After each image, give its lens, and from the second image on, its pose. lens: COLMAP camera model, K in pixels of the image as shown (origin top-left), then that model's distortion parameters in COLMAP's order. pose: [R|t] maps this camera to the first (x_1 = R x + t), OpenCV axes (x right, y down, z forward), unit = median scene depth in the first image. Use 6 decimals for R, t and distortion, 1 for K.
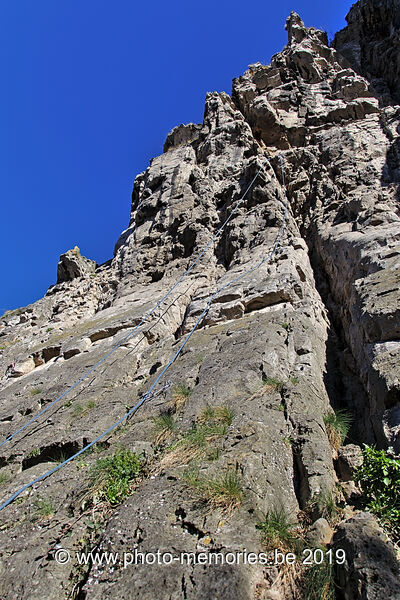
lens RADIAL K [[571.2, 0, 200.0], [0, 571.2, 300.0], [0, 0, 1]] dist [0.011775, -0.001272]
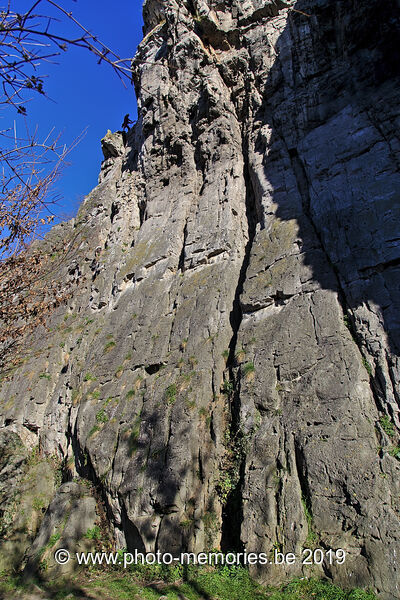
lens RADIAL K [[403.8, 0, 200.0], [0, 403.8, 300.0], [0, 0, 1]] dist [0.001293, -0.004523]
pose [[0.972720, -0.195344, -0.125129, 0.097387], [0.231874, 0.835315, 0.498480, -0.292648], [0.007147, -0.513896, 0.857823, -0.213505]]
